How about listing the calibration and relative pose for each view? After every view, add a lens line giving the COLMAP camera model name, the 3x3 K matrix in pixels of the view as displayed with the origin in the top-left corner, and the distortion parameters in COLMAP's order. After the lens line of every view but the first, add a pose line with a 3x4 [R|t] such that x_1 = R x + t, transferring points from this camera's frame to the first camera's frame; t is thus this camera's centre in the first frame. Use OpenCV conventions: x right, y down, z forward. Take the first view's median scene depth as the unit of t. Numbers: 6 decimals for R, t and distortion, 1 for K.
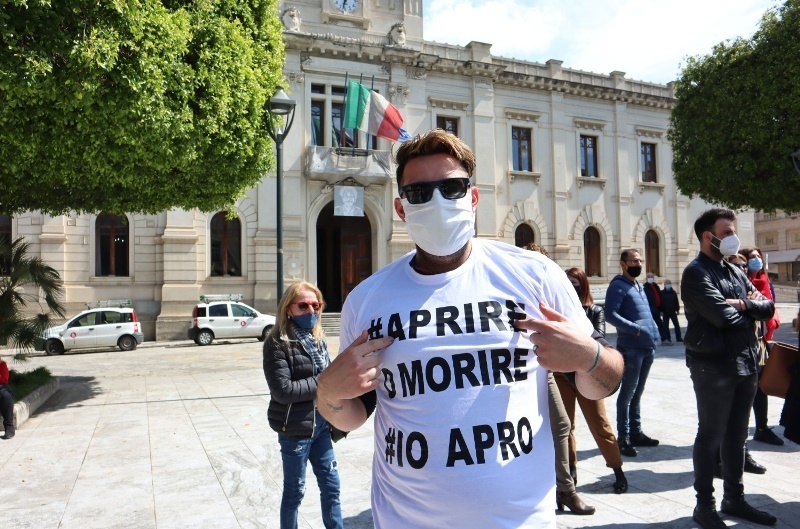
lens RADIAL K [[617.5, 0, 375.9], [0, 617.5, 288.7], [0, 0, 1]] dist [-0.132096, 0.078970]
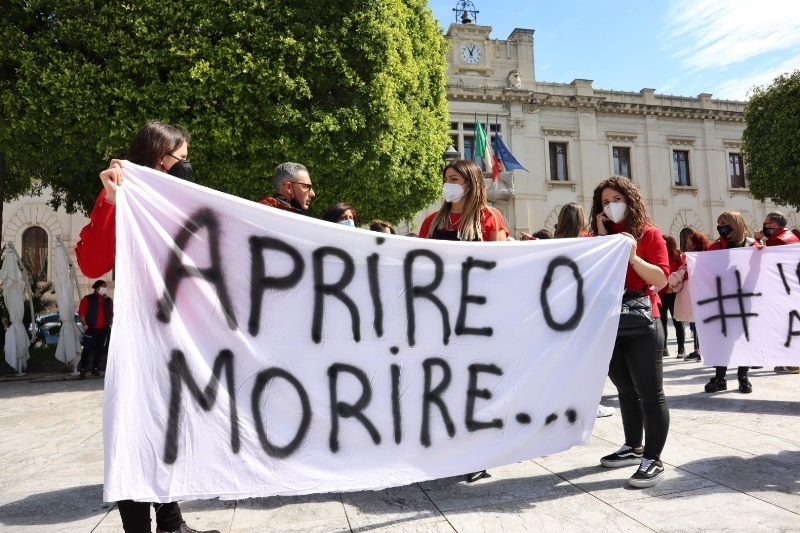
lens RADIAL K [[563.4, 0, 407.9], [0, 563.4, 250.0], [0, 0, 1]] dist [-0.128799, 0.077261]
pose [[0.988243, -0.026358, -0.150600, -0.018476], [0.014786, 0.996886, -0.077452, 0.015252], [0.152172, 0.074314, 0.985556, -0.133072]]
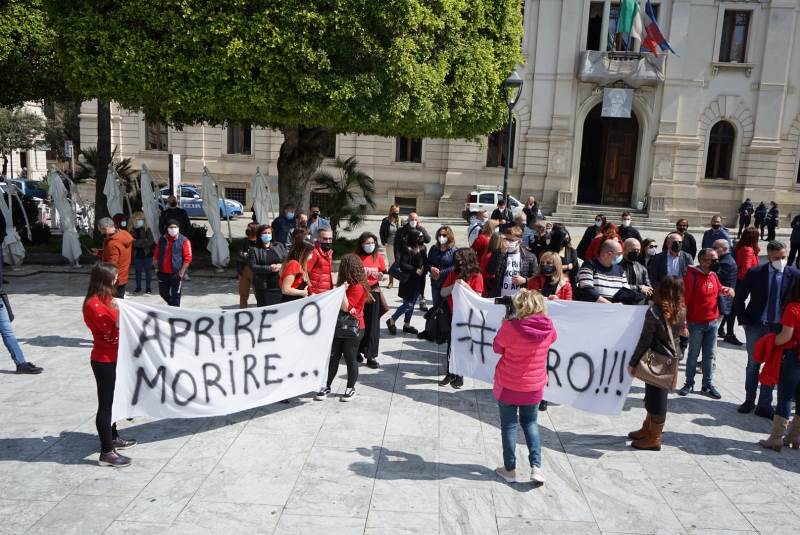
lens RADIAL K [[646.0, 0, 400.0], [0, 646.0, 267.5], [0, 0, 1]] dist [-0.007327, -0.011640]
pose [[0.909149, 0.122378, -0.398085, 0.092639], [-0.053894, 0.982387, 0.178919, -0.040018], [0.412969, -0.141209, 0.899731, -0.205097]]
